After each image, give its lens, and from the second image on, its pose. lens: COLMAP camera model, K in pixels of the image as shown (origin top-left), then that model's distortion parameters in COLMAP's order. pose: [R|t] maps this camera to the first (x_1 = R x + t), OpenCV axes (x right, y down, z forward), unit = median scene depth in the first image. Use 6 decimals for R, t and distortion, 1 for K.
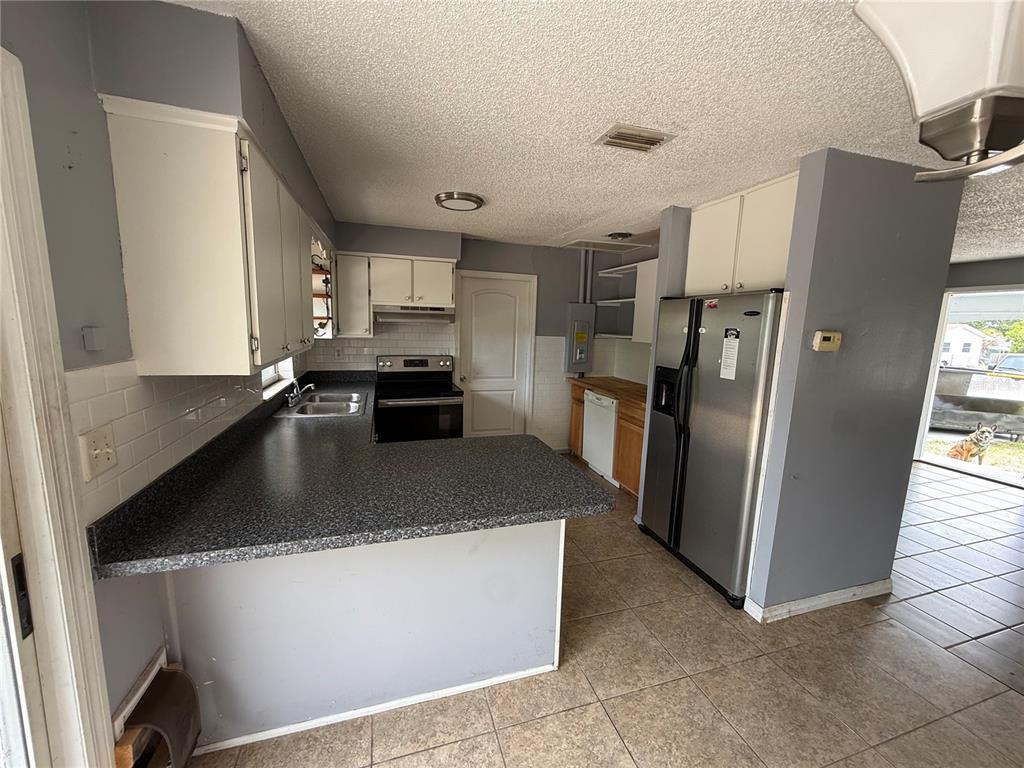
lens RADIAL K [[407.8, 0, 510.6], [0, 407.8, 384.3], [0, 0, 1]] dist [0.001270, -0.000039]
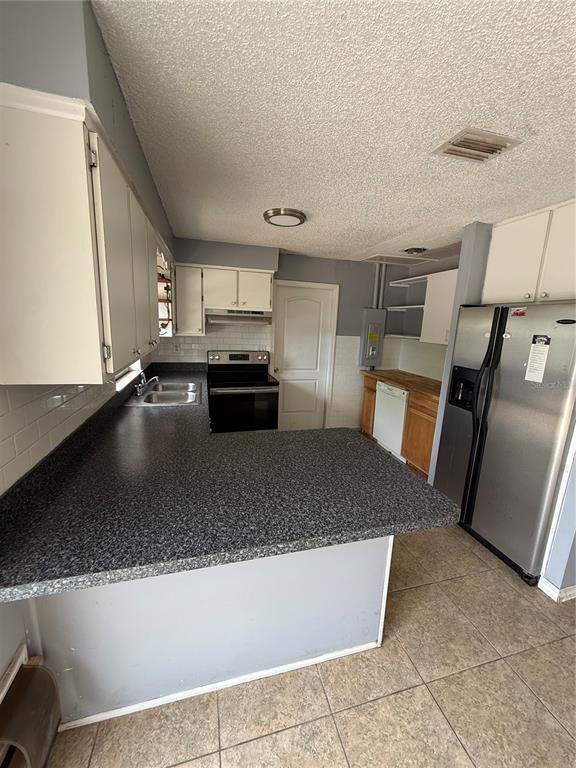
lens RADIAL K [[305.8, 0, 288.3], [0, 305.8, 382.4], [0, 0, 1]] dist [0.001270, -0.000039]
pose [[0.999335, 0.017217, -0.032154, -0.065882], [-0.015711, 0.998794, 0.046525, -0.026346], [0.032917, -0.045988, 0.998400, 0.109718]]
